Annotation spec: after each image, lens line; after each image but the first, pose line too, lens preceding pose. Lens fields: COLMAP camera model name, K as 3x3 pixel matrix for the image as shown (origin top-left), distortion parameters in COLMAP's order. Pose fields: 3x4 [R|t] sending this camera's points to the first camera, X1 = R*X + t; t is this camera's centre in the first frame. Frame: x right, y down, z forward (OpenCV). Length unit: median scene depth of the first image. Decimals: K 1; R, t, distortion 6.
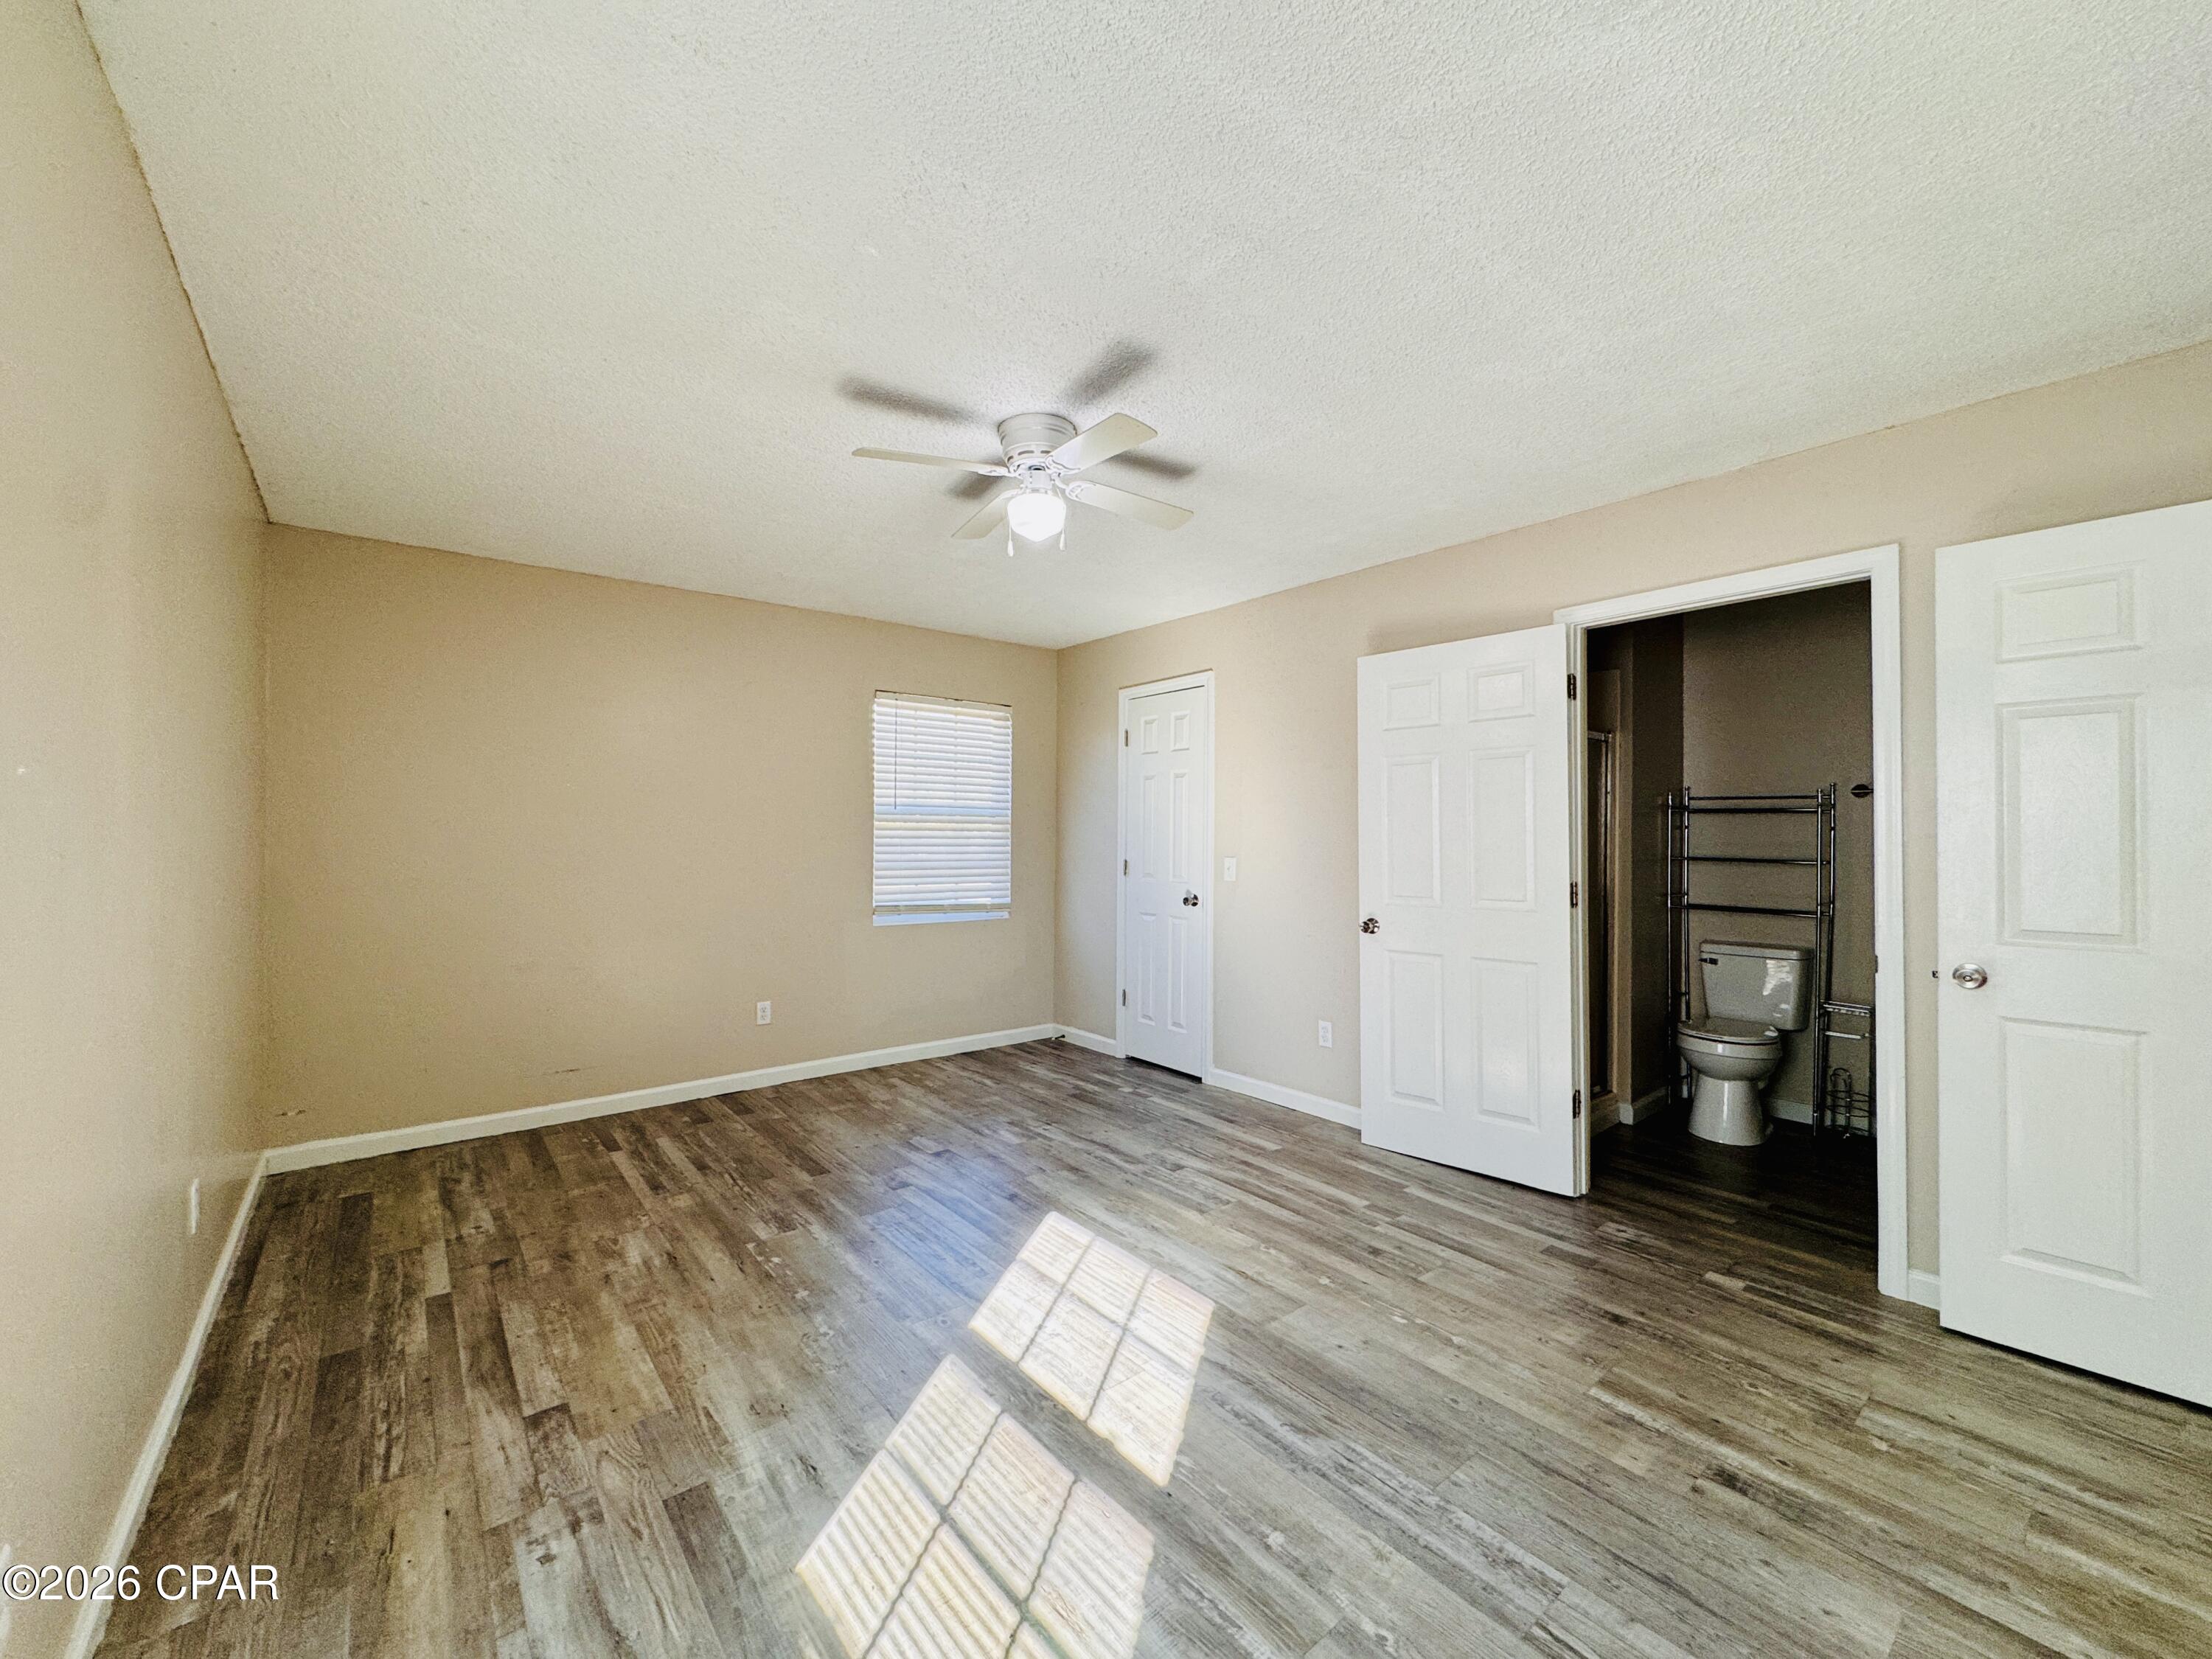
lens RADIAL K [[879.9, 0, 1102.1], [0, 879.9, 836.3], [0, 0, 1]] dist [-0.003621, 0.000605]
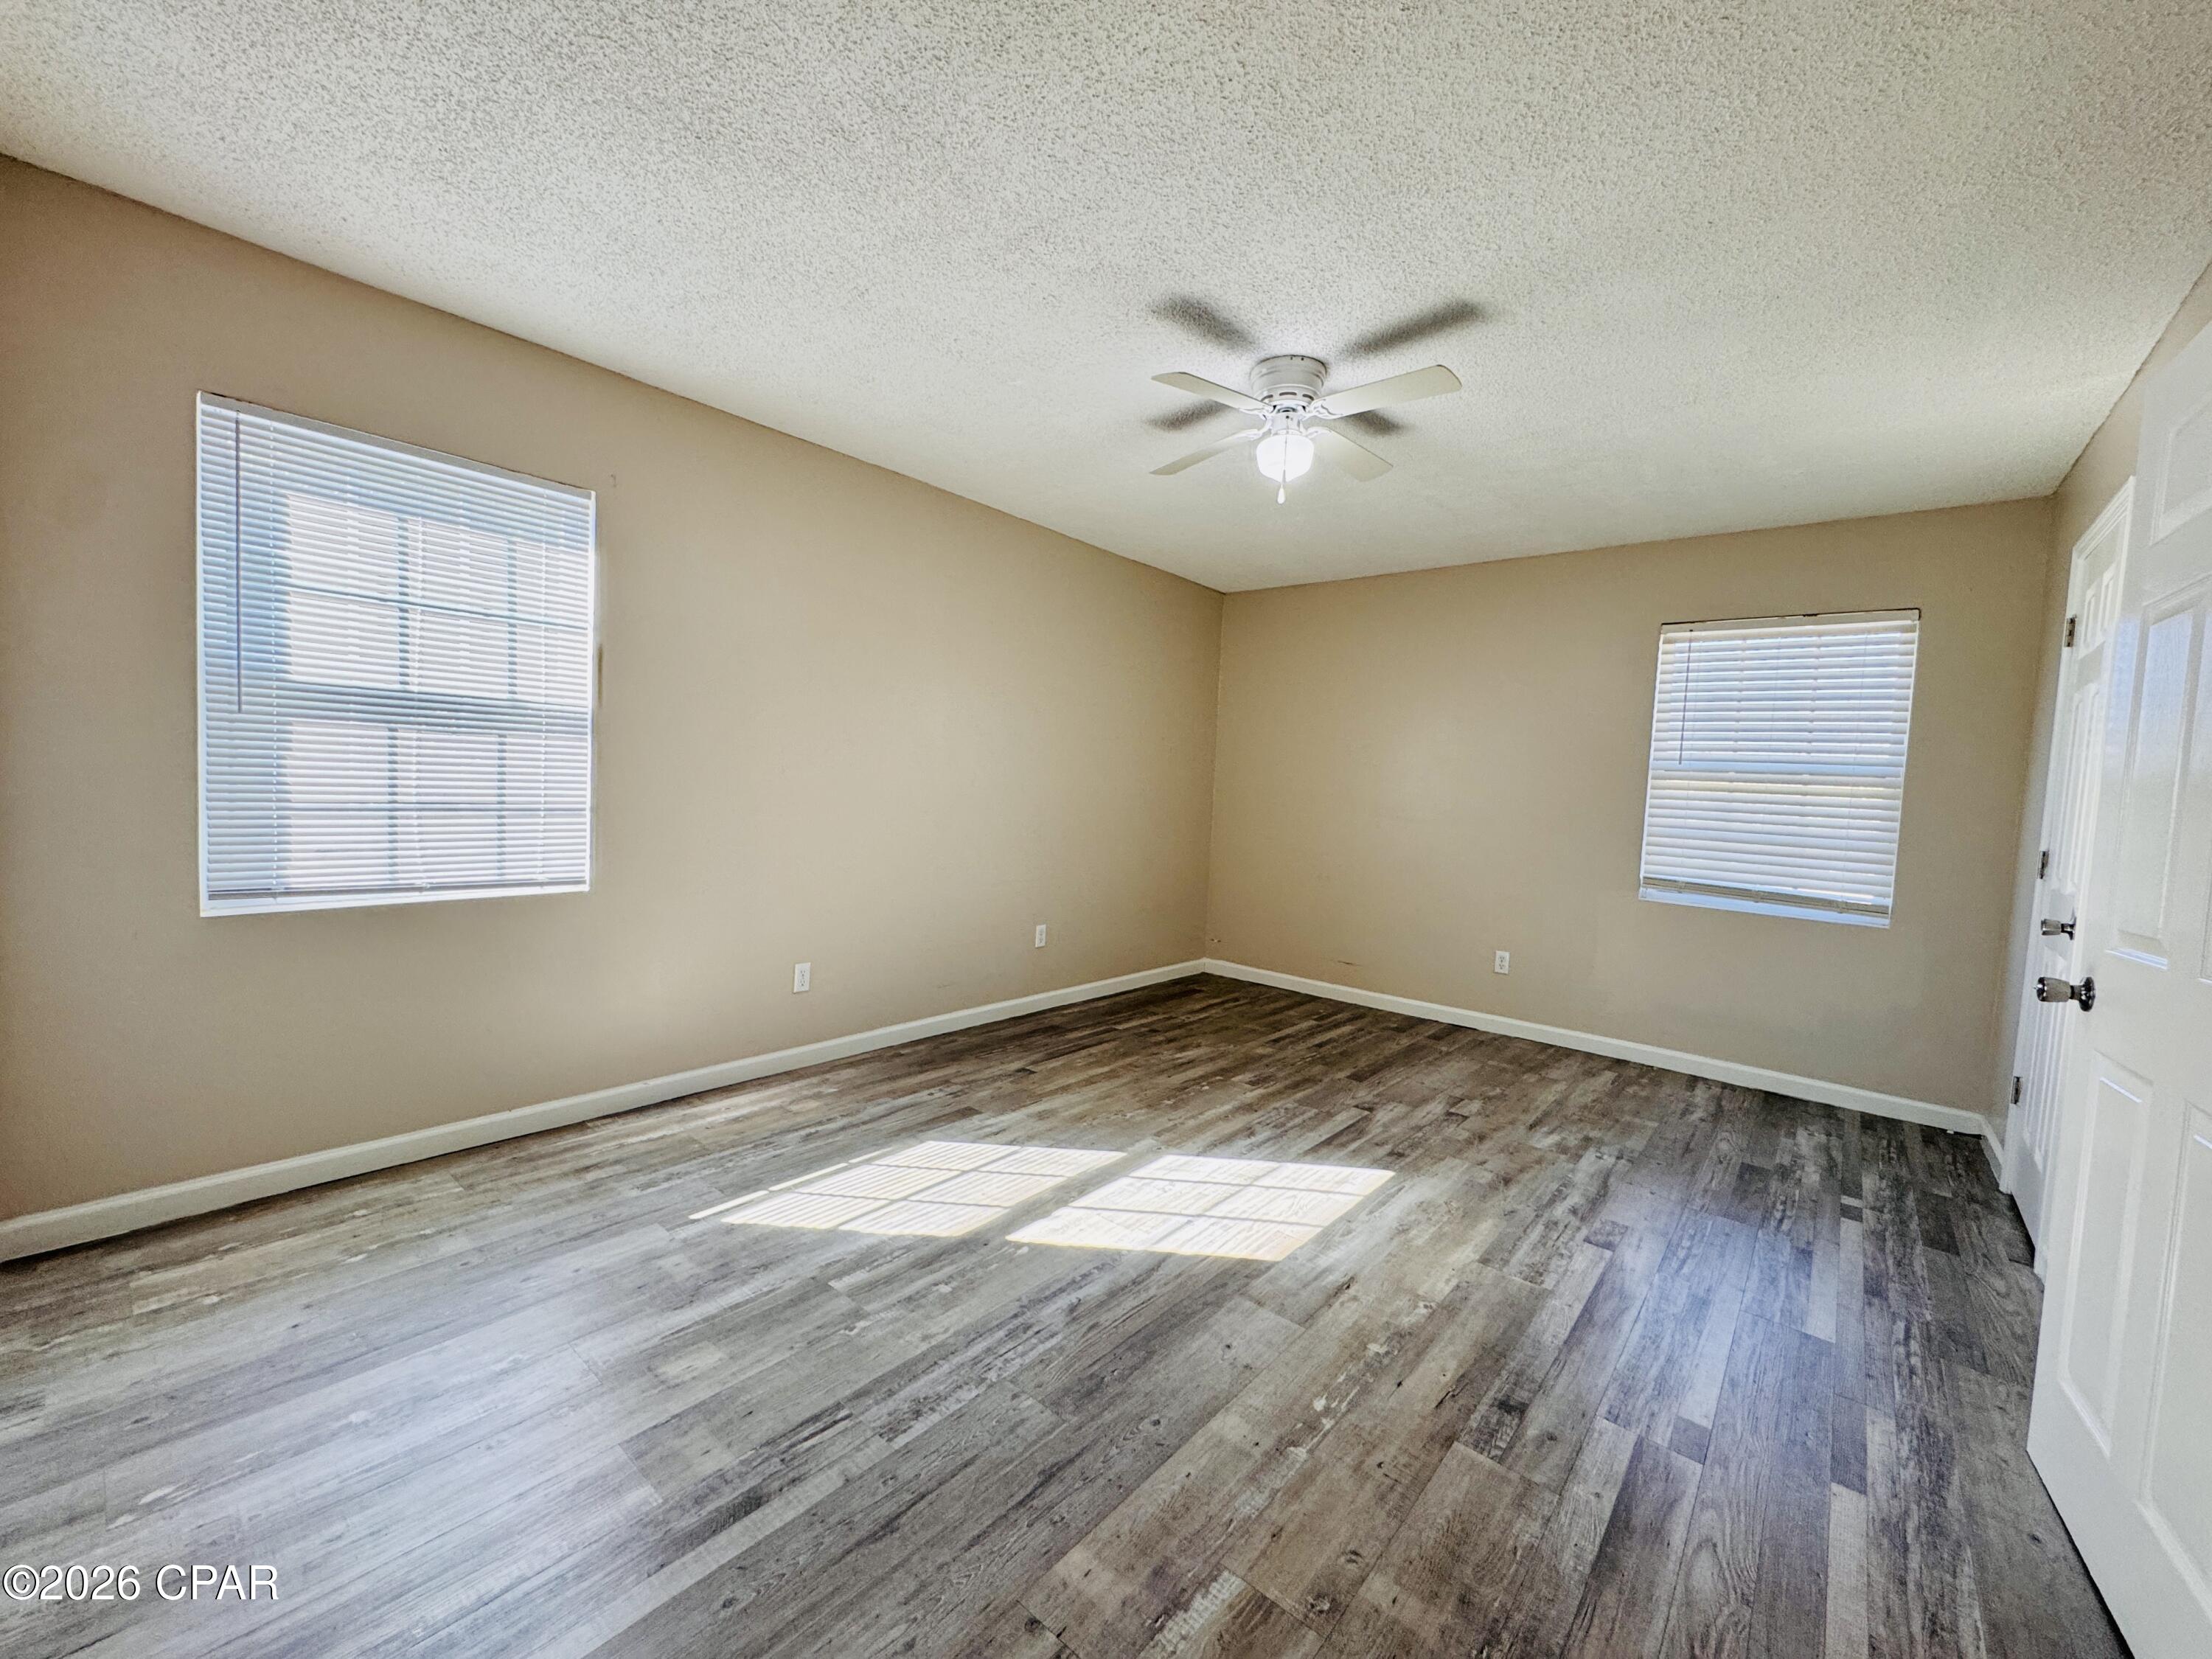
lens RADIAL K [[879.9, 0, 1104.0], [0, 879.9, 828.1], [0, 0, 1]] dist [-0.003621, 0.000605]
pose [[0.187011, 0.058697, -0.980603, 0.793610], [-0.053291, 0.997350, 0.049536, 0.028635], [0.980911, 0.042993, 0.189644, 0.519198]]
